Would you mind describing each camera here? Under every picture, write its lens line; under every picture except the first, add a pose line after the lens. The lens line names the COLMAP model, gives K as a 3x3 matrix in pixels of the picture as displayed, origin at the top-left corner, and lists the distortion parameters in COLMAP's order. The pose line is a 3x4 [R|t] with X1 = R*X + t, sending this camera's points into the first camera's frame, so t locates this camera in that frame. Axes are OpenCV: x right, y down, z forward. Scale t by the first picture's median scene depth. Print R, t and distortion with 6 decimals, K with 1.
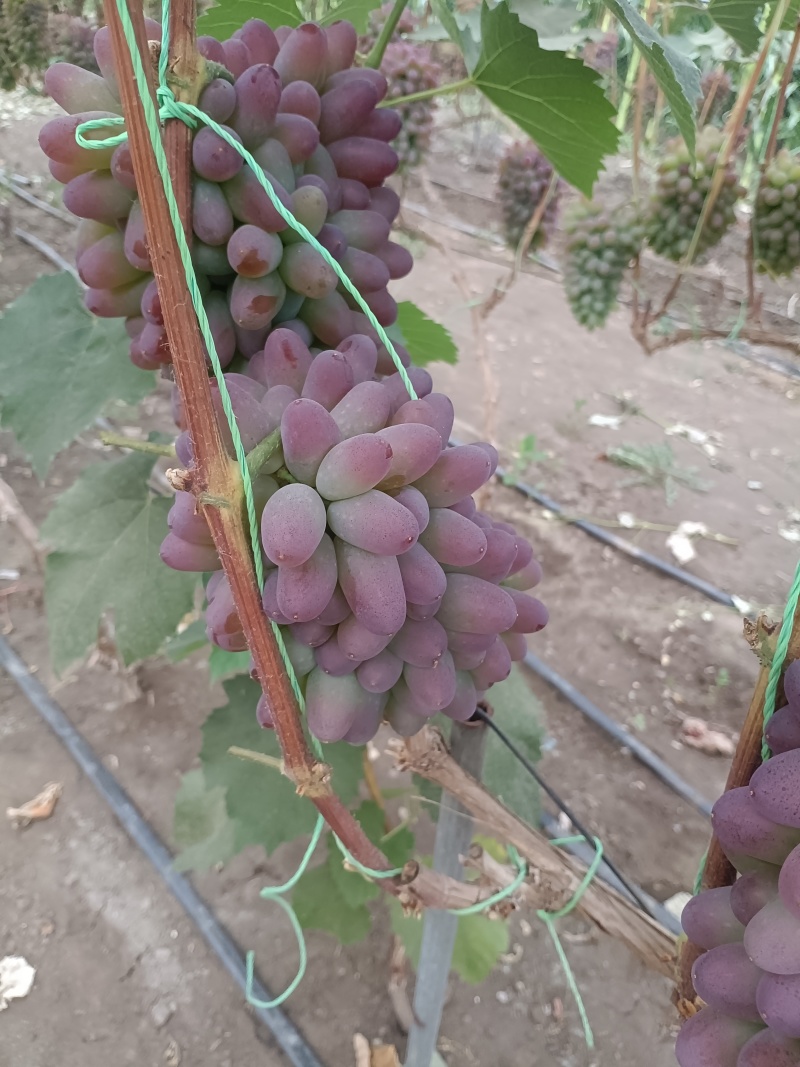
lens RADIAL K [[842.6, 0, 397.7], [0, 842.6, 554.6], [0, 0, 1]] dist [0.089658, -0.206242]
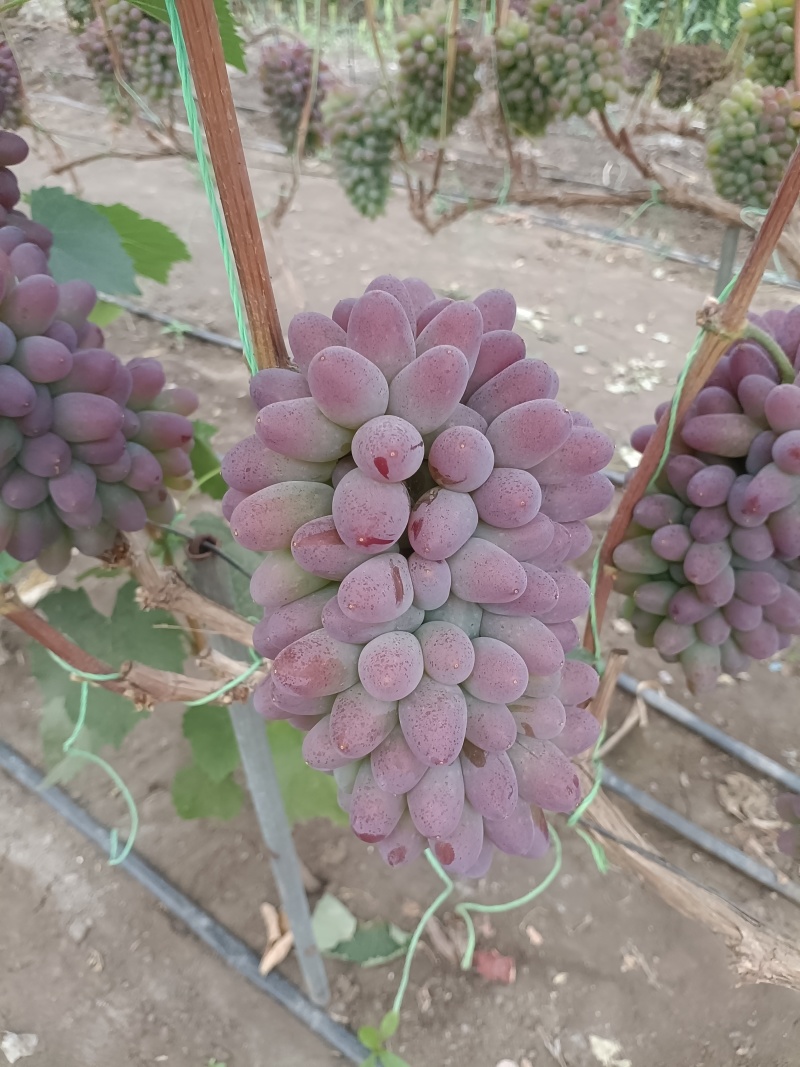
lens RADIAL K [[842.6, 0, 397.7], [0, 842.6, 554.6], [0, 0, 1]] dist [0.089658, -0.206242]
pose [[0.974817, -0.204579, 0.088770, 0.090081], [0.197533, 0.976855, 0.082064, 0.058240], [-0.103504, -0.062462, 0.992666, -0.054307]]
